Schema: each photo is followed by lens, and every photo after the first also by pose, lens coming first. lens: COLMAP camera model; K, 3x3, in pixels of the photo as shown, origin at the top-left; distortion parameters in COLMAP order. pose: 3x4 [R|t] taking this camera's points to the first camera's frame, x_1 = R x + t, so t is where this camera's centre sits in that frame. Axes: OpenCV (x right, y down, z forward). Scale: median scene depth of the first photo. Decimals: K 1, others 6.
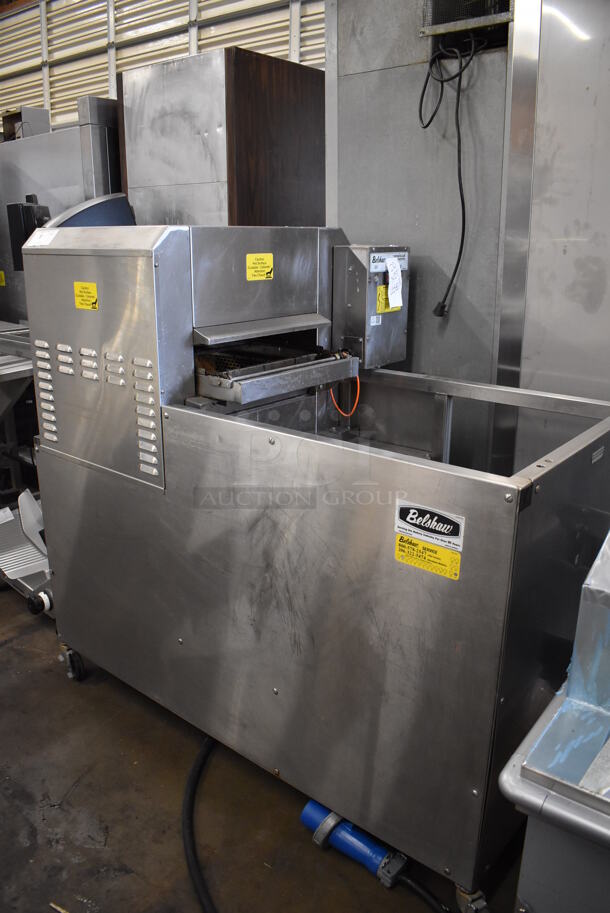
lens RADIAL K [[706.5, 0, 305.0], [0, 706.5, 456.5], [0, 0, 1]] dist [-0.097339, 0.000783]
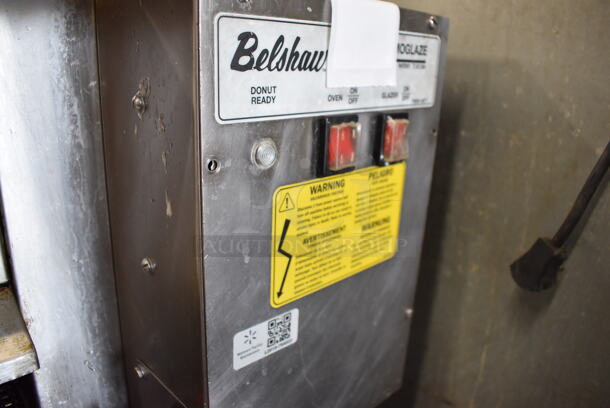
lens RADIAL K [[472.1, 0, 306.5], [0, 472.1, 196.6], [0, 0, 1]] dist [-0.097339, 0.000783]
pose [[0.993523, 0.076910, -0.083653, 0.133406], [-0.077663, 0.996963, -0.005784, -0.260234], [0.082954, 0.012243, 0.996478, 0.938298]]
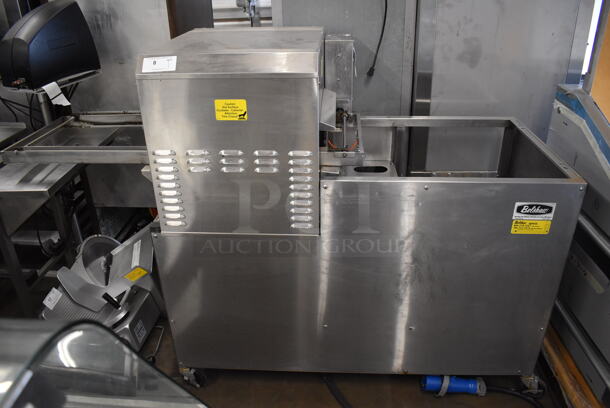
lens RADIAL K [[472.1, 0, 306.5], [0, 472.1, 196.6], [0, 0, 1]] dist [-0.097339, 0.000783]
pose [[0.809388, -0.279230, 0.516645, -0.640402], [0.197798, 0.957950, 0.207865, -0.215903], [-0.552962, -0.066052, 0.830584, 0.202996]]
